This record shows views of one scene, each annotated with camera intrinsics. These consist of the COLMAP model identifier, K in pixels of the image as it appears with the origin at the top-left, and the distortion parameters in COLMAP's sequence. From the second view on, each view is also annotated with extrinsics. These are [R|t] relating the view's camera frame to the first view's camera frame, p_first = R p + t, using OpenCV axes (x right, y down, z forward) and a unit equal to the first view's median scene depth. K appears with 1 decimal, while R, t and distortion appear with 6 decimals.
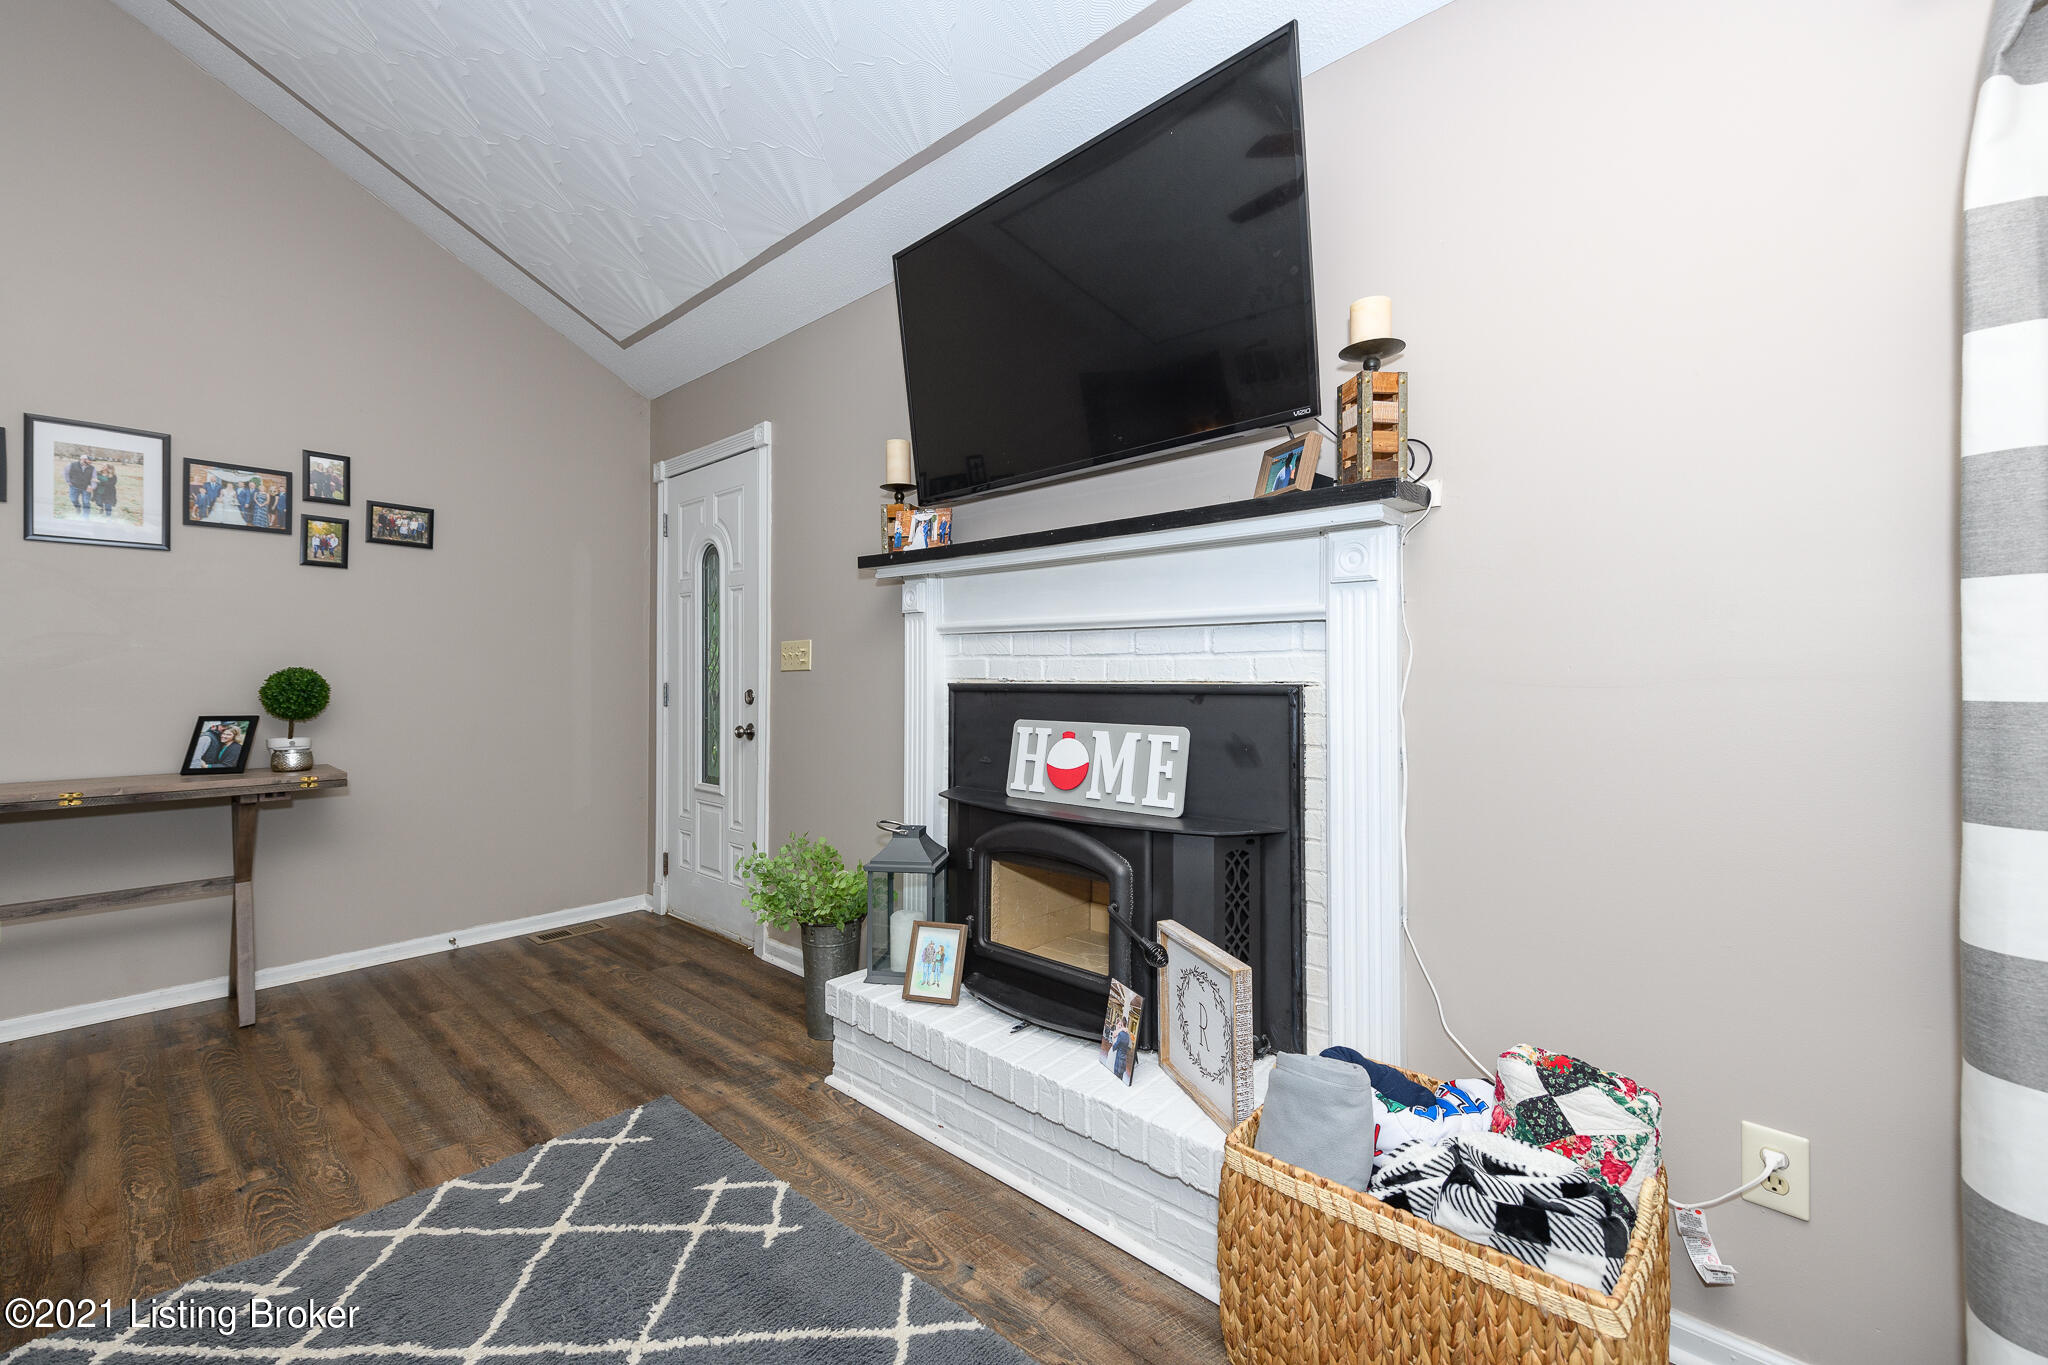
lens RADIAL K [[844.2, 0, 1054.4], [0, 844.2, 676.1], [0, 0, 1]] dist [0.008206, -0.002996]
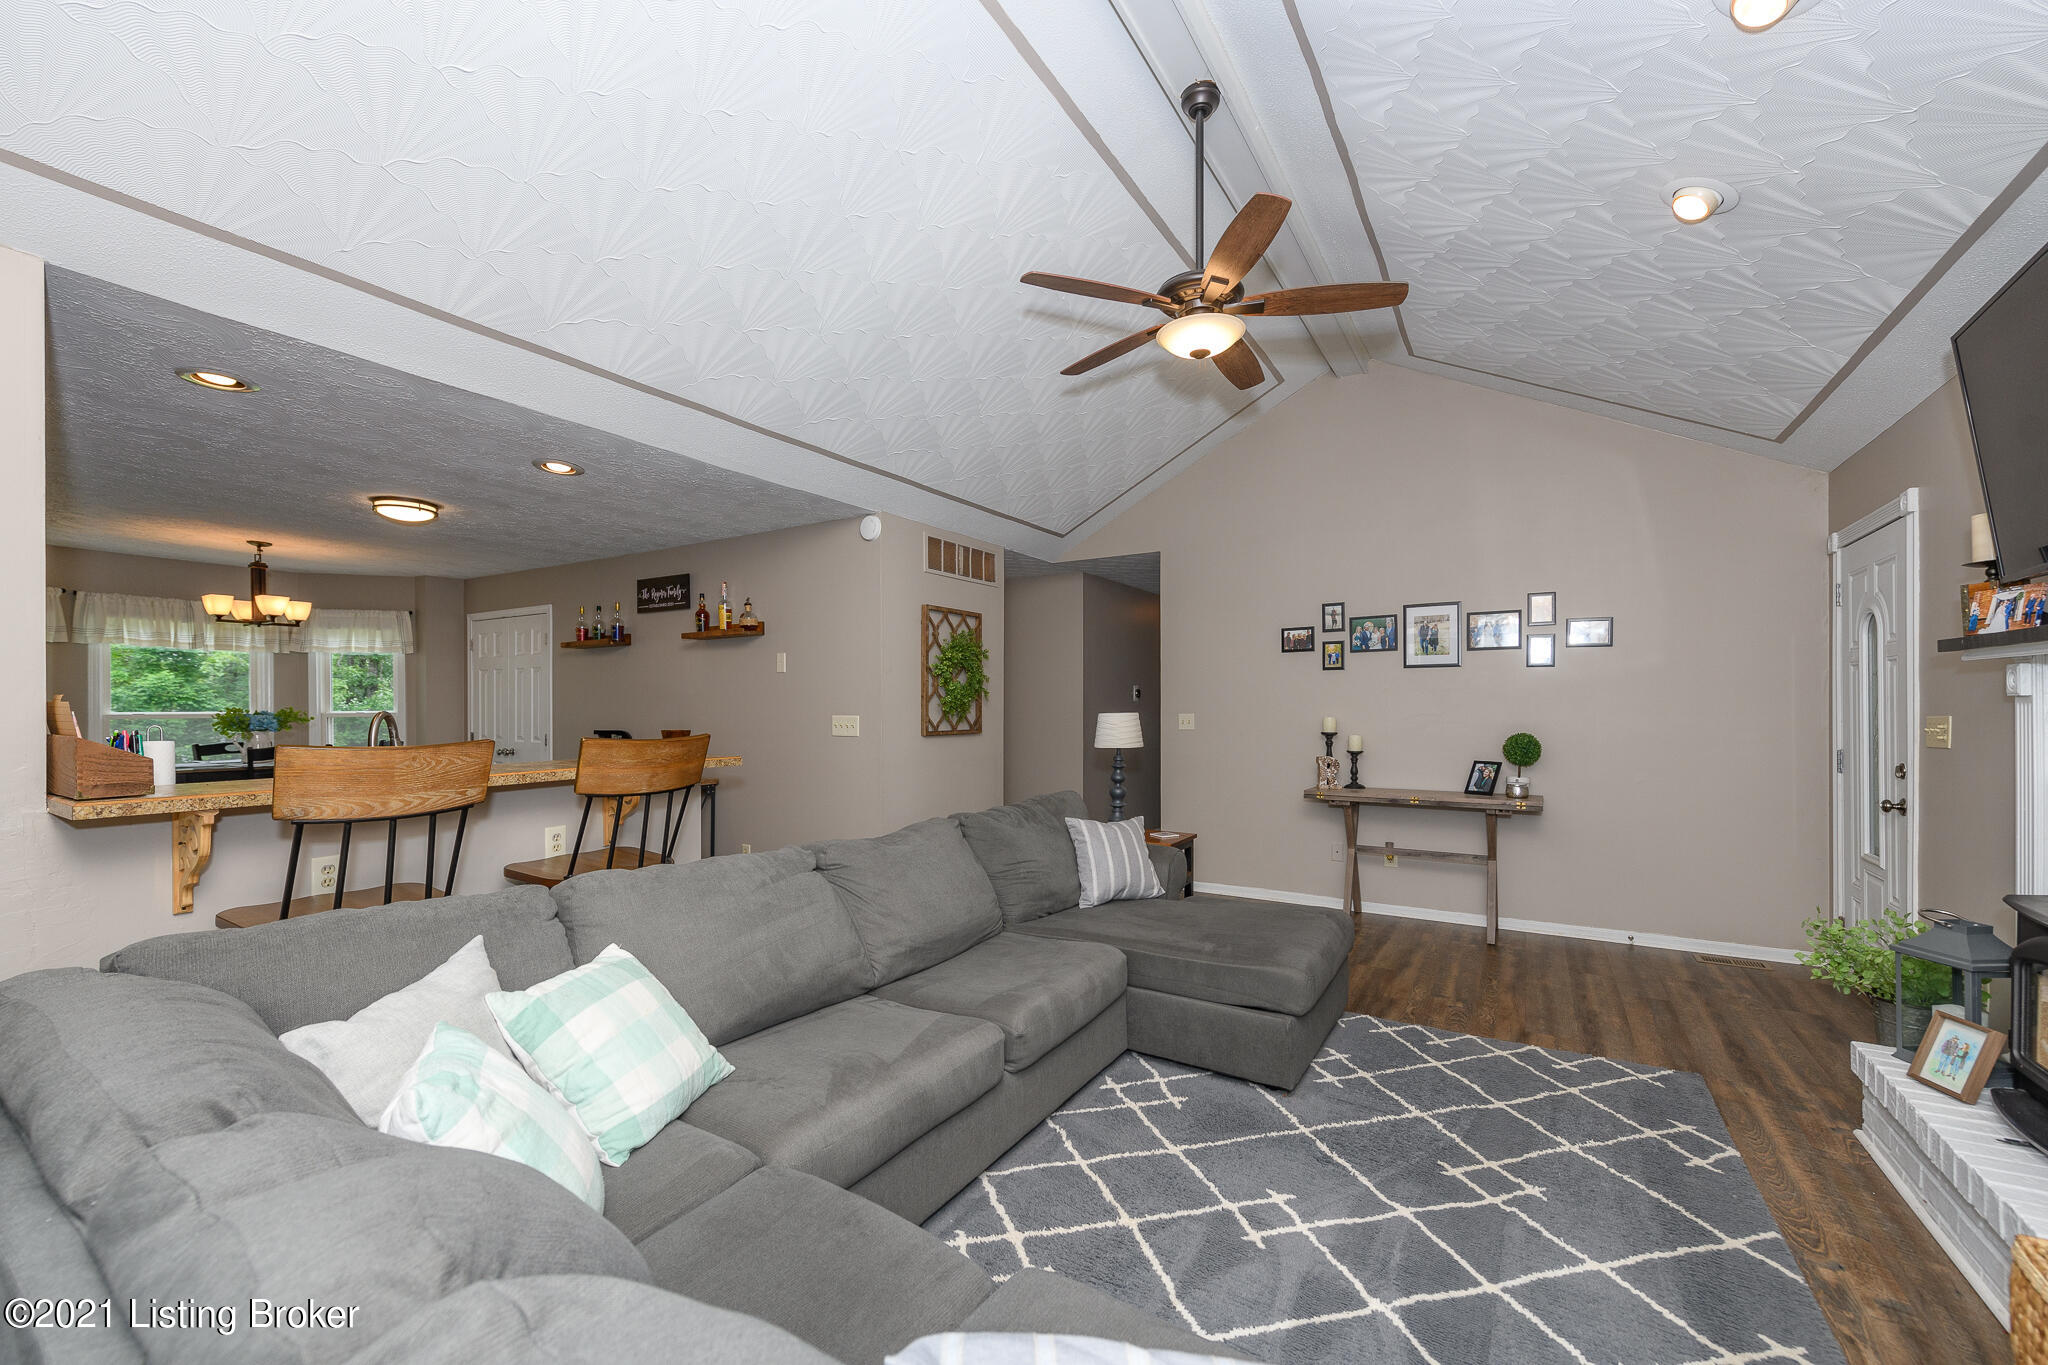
lens RADIAL K [[821.5, 0, 1024.0], [0, 821.5, 682.5], [0, 0, 1]] dist [0.000752, -0.000079]
pose [[0.173617, -0.032441, -0.984279, 0.590386], [-0.001355, 0.999448, -0.033180, -0.065978], [0.984812, 0.007094, 0.173477, -0.242560]]
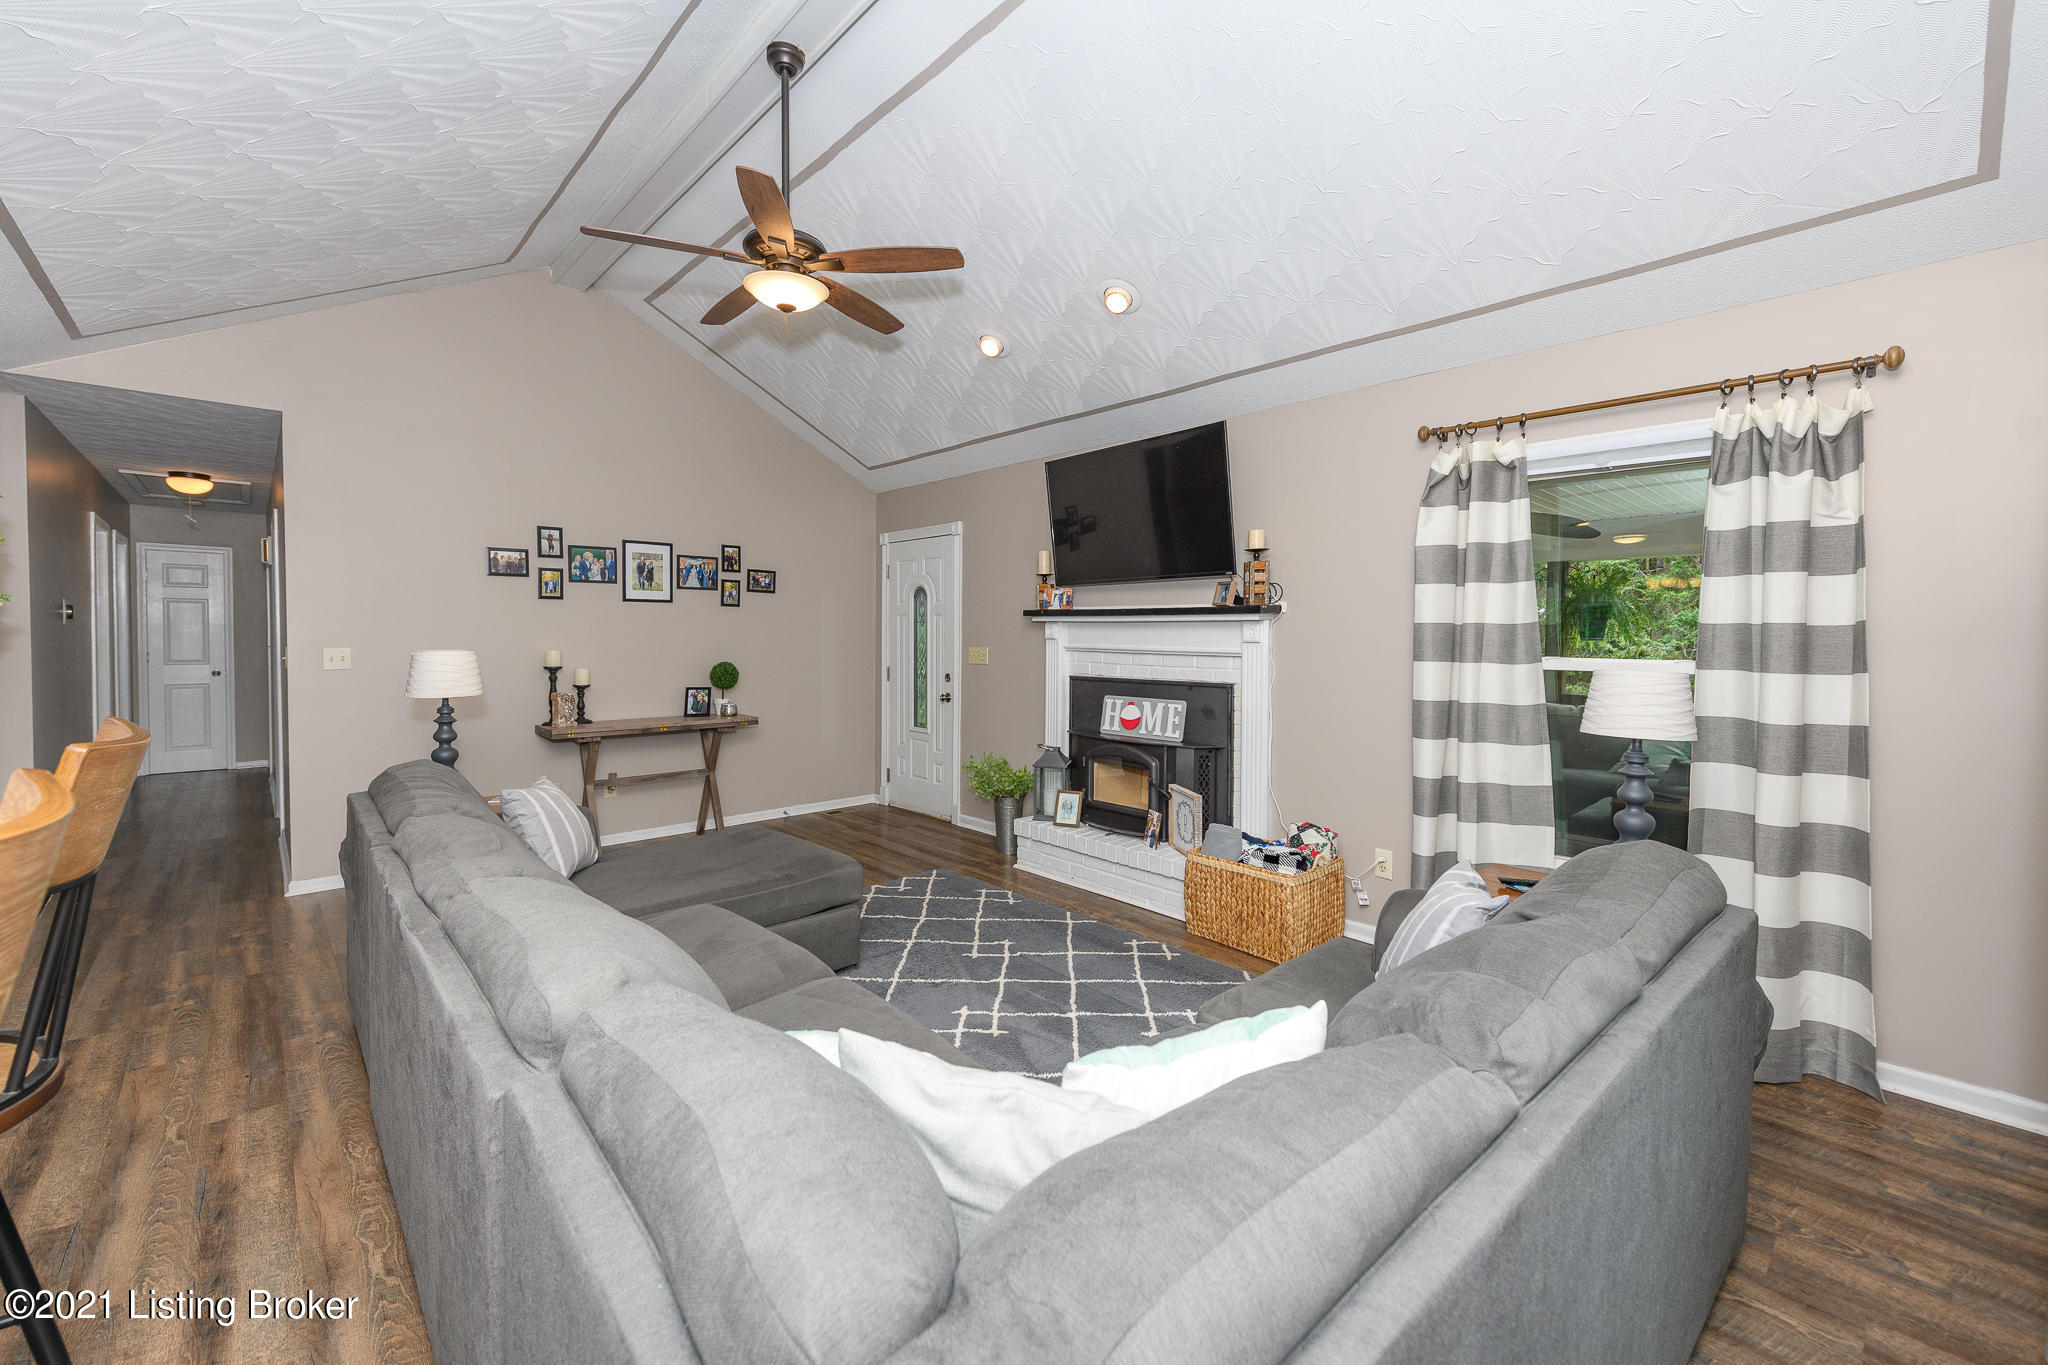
lens RADIAL K [[820.8, 0, 1062.8], [0, 820.8, 628.9], [0, 0, 1]] dist [0.000693, -0.000002]
pose [[0.998057, 0.007367, -0.061867, -0.026201], [-0.007978, 0.999922, -0.009632, -0.090009], [0.061791, 0.010106, 0.998038, -0.997865]]
